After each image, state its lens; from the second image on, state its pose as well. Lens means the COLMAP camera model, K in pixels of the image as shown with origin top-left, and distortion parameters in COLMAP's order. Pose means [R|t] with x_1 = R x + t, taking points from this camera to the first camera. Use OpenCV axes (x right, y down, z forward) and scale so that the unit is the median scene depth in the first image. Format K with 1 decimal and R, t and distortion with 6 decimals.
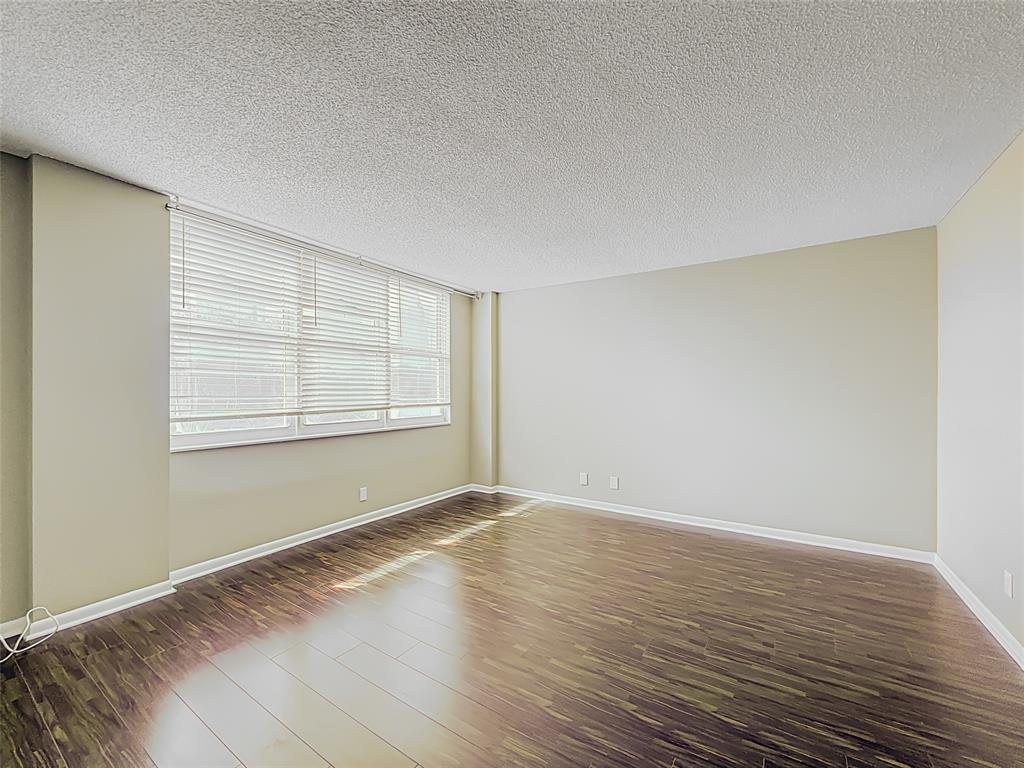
lens RADIAL K [[415.1, 0, 513.7], [0, 415.1, 388.9], [0, 0, 1]] dist [-0.000842, 0.000114]
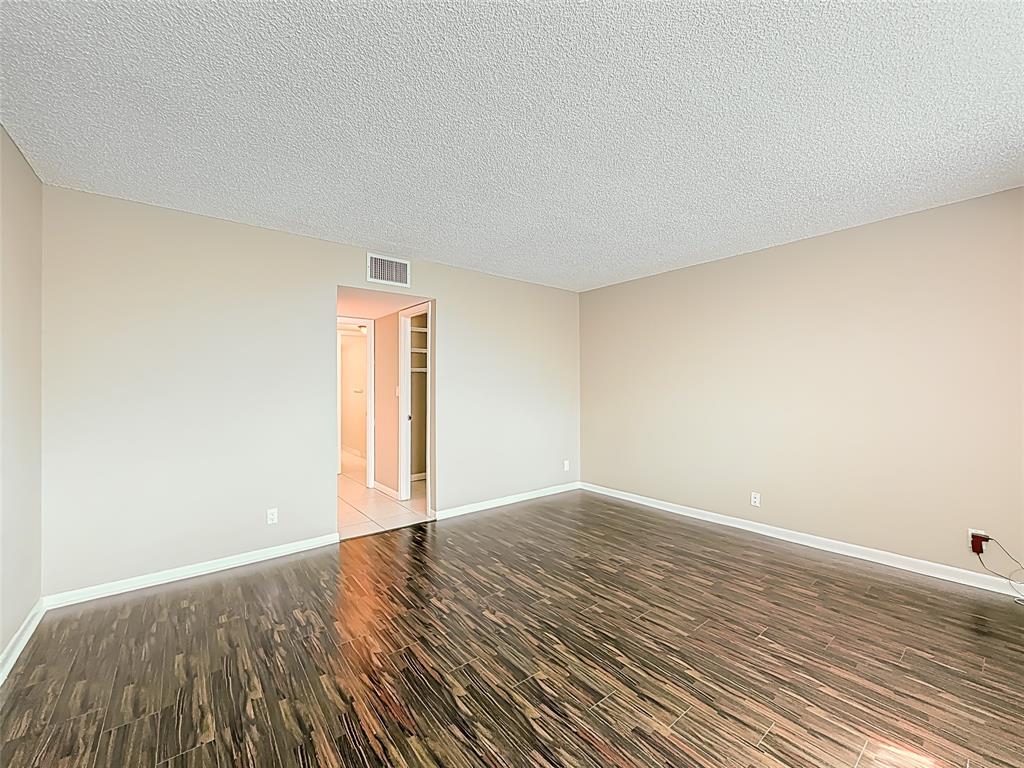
lens RADIAL K [[414.0, 0, 515.4], [0, 414.0, 384.2], [0, 0, 1]] dist [-0.000587, -0.000120]
pose [[-0.952519, 0.003830, 0.304456, -0.064380], [0.001243, 0.999961, -0.008690, 0.000900], [-0.304477, -0.007898, -0.952487, 1.173797]]
